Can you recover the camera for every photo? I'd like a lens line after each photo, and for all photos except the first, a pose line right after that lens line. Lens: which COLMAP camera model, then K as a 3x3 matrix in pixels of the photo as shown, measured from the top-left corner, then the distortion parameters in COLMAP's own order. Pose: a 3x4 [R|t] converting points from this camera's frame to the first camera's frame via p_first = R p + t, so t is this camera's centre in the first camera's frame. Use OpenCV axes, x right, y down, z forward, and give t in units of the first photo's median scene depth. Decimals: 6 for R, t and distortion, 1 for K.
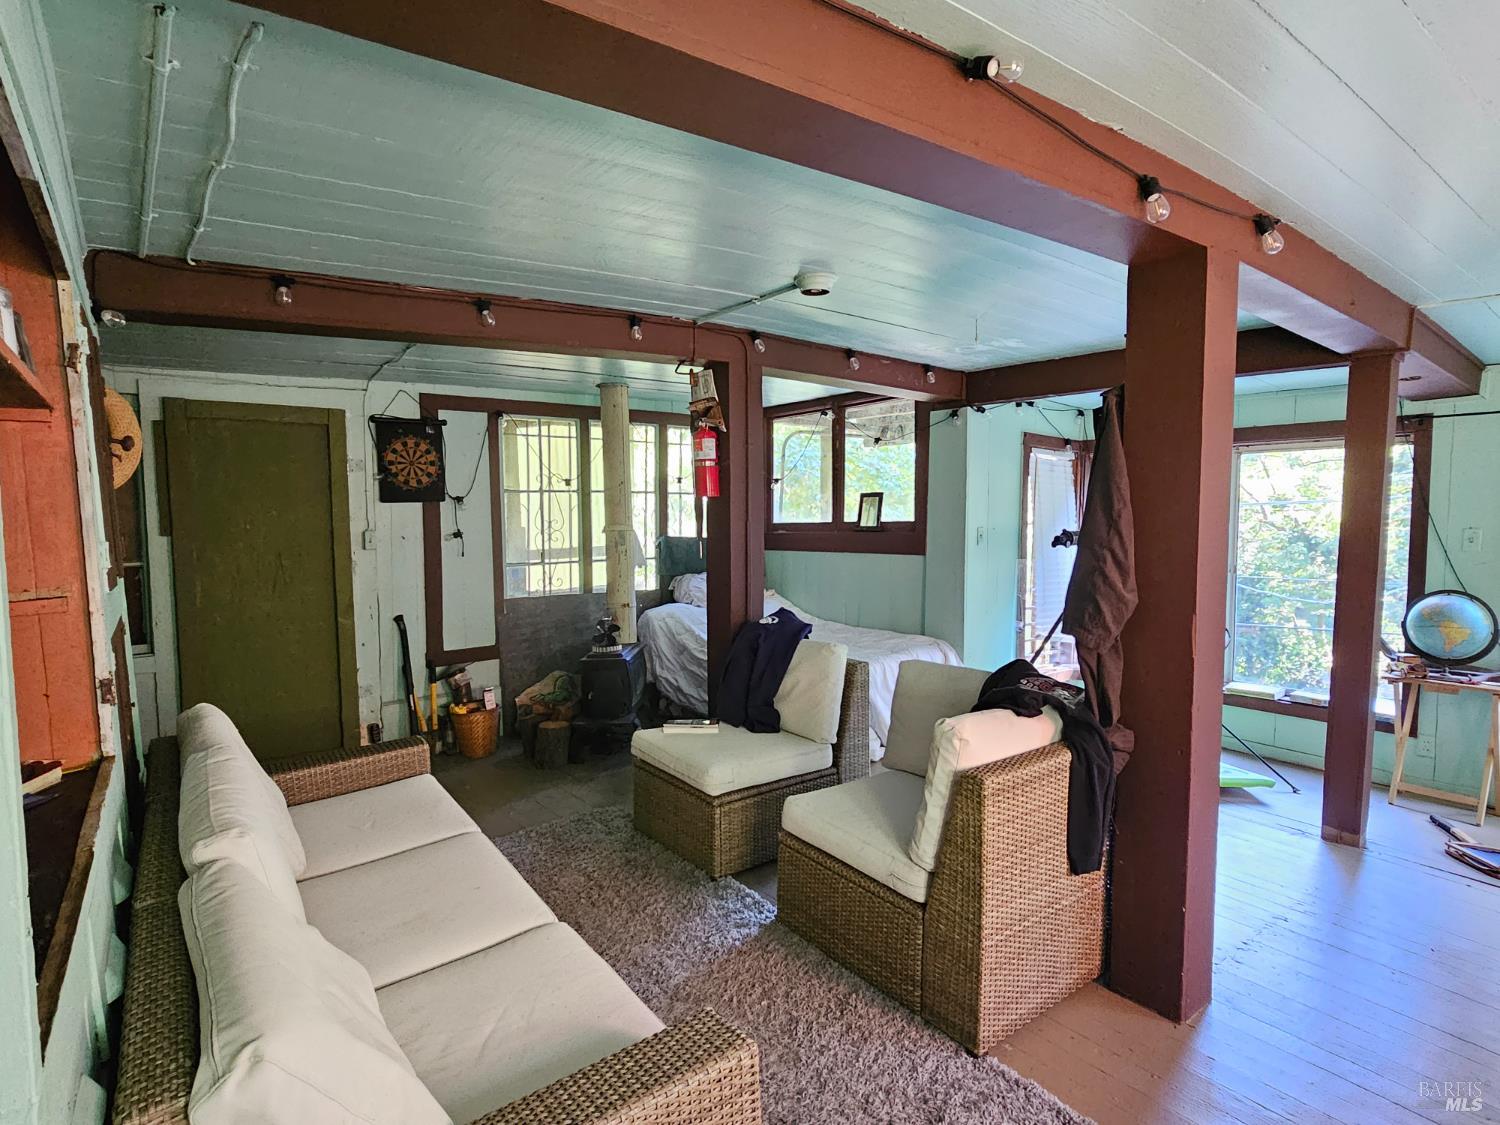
lens RADIAL K [[782.1, 0, 752.0], [0, 782.1, 567.6], [0, 0, 1]] dist [-0.003312, -0.000154]
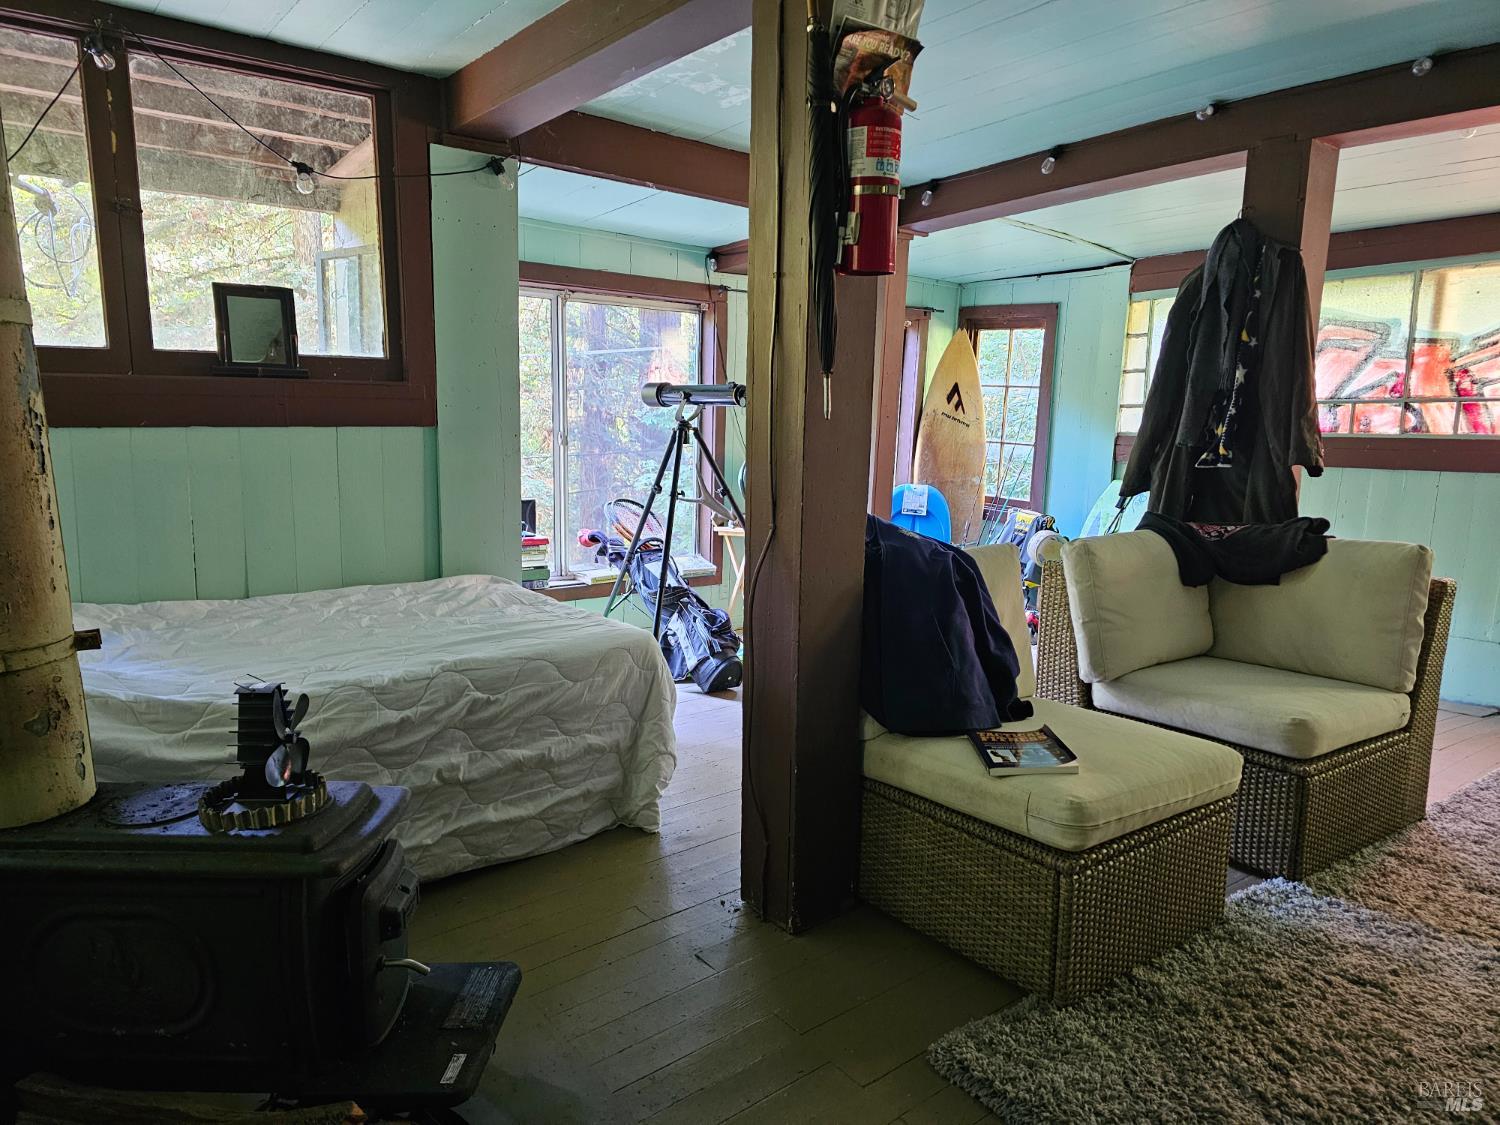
lens RADIAL K [[1011.0, 0, 744.4], [0, 1011.0, 565.3], [0, 0, 1]] dist [0.040637, -0.028842]
pose [[0.009300, -0.144662, 0.989437, -0.644707], [0.046977, 0.988451, 0.144076, -0.016685], [-0.998853, 0.045141, 0.015989, 1.078427]]
